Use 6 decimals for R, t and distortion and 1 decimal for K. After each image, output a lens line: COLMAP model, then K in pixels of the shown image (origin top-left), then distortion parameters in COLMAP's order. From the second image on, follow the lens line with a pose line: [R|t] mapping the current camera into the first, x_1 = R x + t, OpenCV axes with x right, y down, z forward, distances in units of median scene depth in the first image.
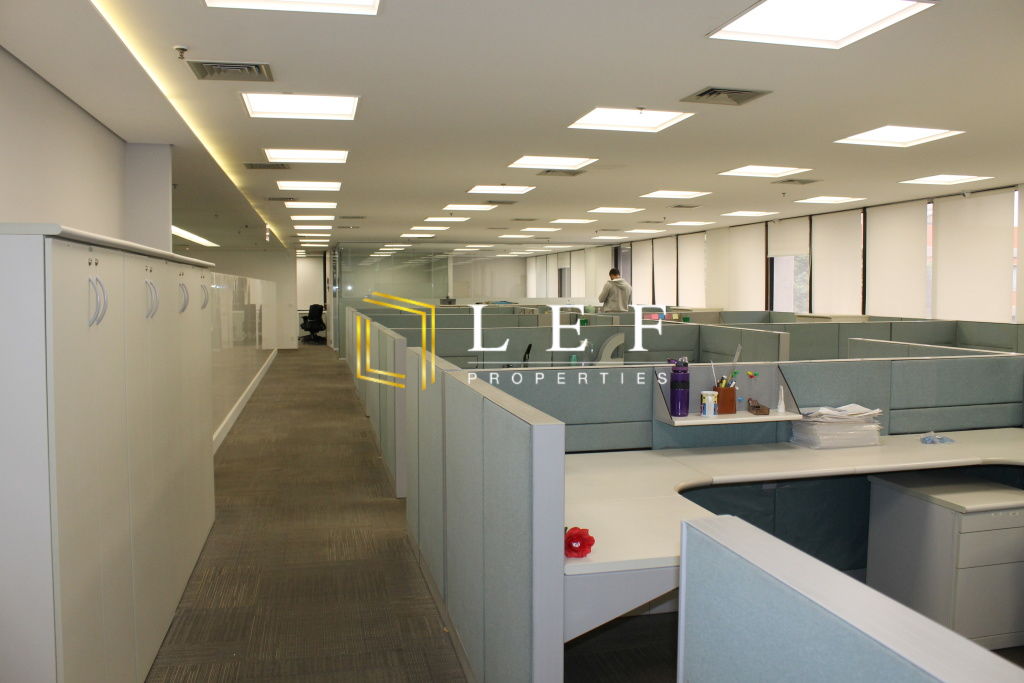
lens RADIAL K [[890.2, 0, 511.5], [0, 890.2, 339.4], [0, 0, 1]] dist [-0.149097, 0.122650]
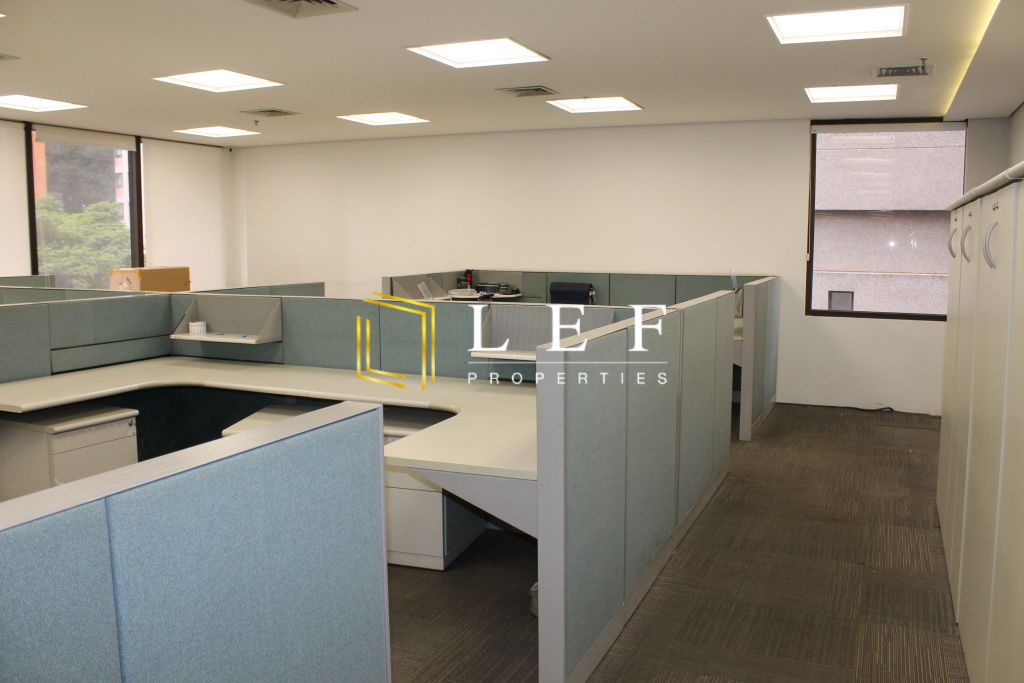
lens RADIAL K [[890.2, 0, 511.0], [0, 890.2, 344.1], [0, 0, 1]] dist [-0.149097, 0.122650]
pose [[-0.815615, -0.061595, 0.575307, -0.467973], [0.042314, 0.985305, 0.165479, -0.096547], [-0.577045, 0.159311, -0.801024, 1.757761]]
